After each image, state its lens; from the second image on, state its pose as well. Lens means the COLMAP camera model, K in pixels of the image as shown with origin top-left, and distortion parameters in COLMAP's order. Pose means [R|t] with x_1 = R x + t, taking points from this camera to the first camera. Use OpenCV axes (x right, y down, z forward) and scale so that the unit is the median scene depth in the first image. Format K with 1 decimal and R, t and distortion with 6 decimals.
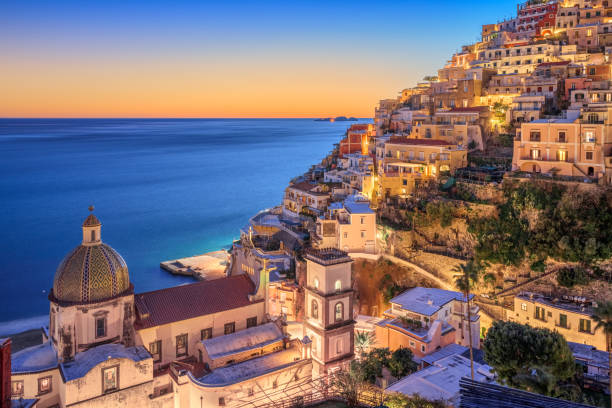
lens RADIAL K [[527.4, 0, 281.3], [0, 527.4, 150.3], [0, 0, 1]] dist [0.010843, -0.005937]
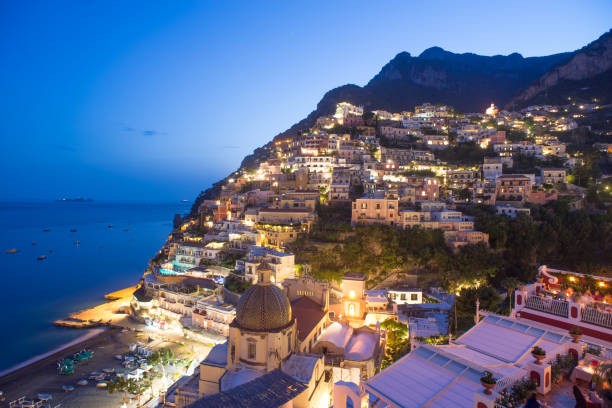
lens RADIAL K [[358.7, 0, 313.4], [0, 358.7, 206.9], [0, 0, 1]] dist [-0.067413, 0.001691]
pose [[0.756957, 0.001519, 0.653463, -0.362634], [0.024972, 0.999200, -0.031249, 0.008738], [-0.652987, 0.039973, 0.756313, 0.113017]]
